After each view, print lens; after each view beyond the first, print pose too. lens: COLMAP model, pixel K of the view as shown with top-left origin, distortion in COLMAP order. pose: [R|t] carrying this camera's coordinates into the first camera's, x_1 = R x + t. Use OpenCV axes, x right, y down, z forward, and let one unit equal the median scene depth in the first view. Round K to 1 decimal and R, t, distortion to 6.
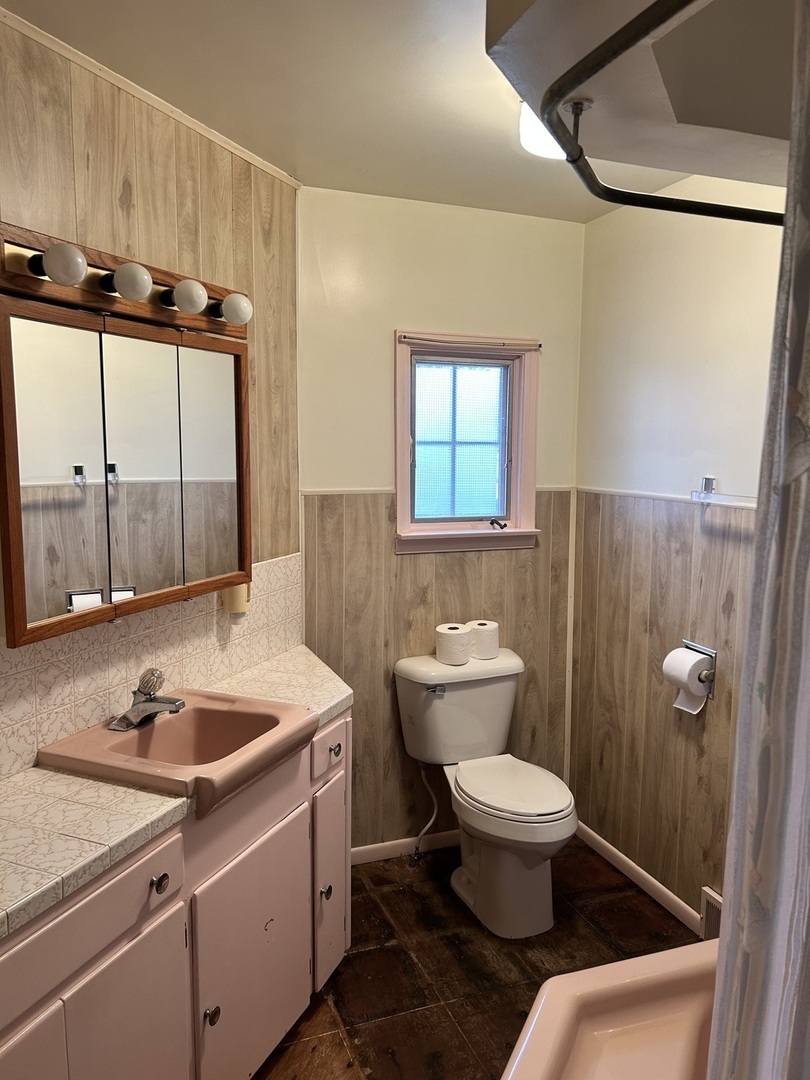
lens RADIAL K [[818.8, 0, 403.3], [0, 818.8, 539.8], [0, 0, 1]] dist [0.029981, 0.002516]
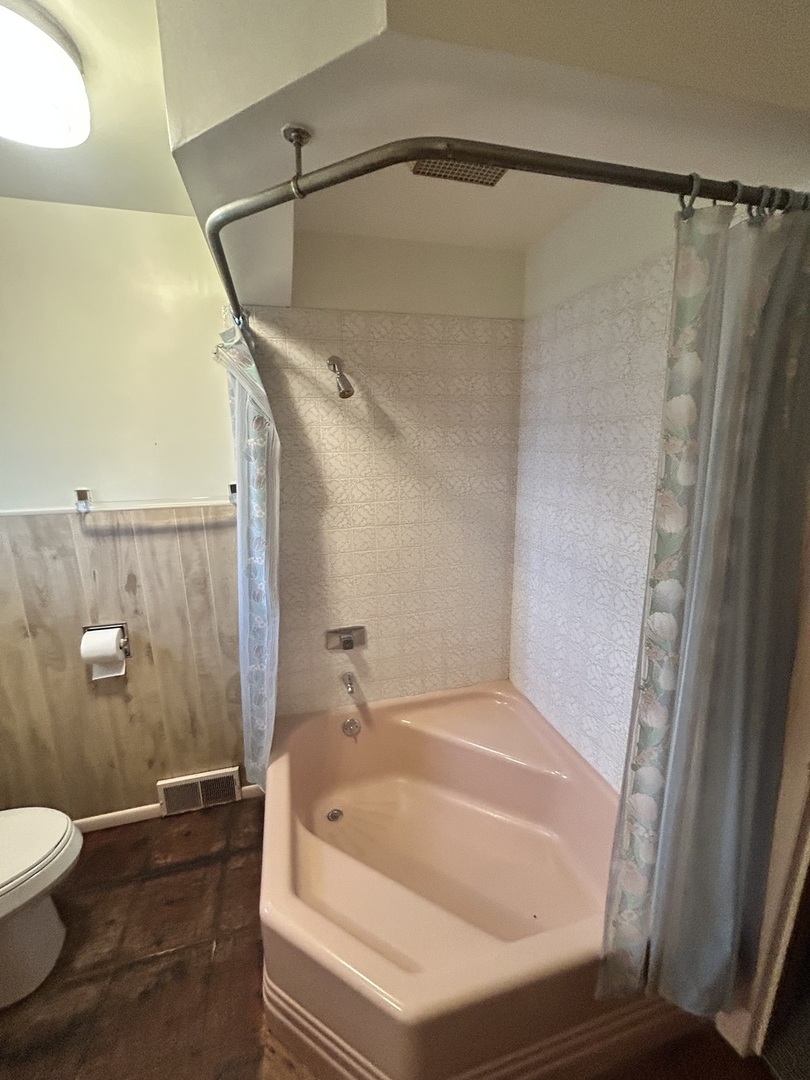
lens RADIAL K [[429.0, 0, 402.9], [0, 429.0, 545.4], [0, 0, 1]] dist [0.000625, 0.000144]
pose [[0.089605, -0.230435, 0.968954, -0.207965], [0.142436, 0.965832, 0.216520, -0.064722], [-0.985740, 0.118613, 0.119365, 0.461756]]
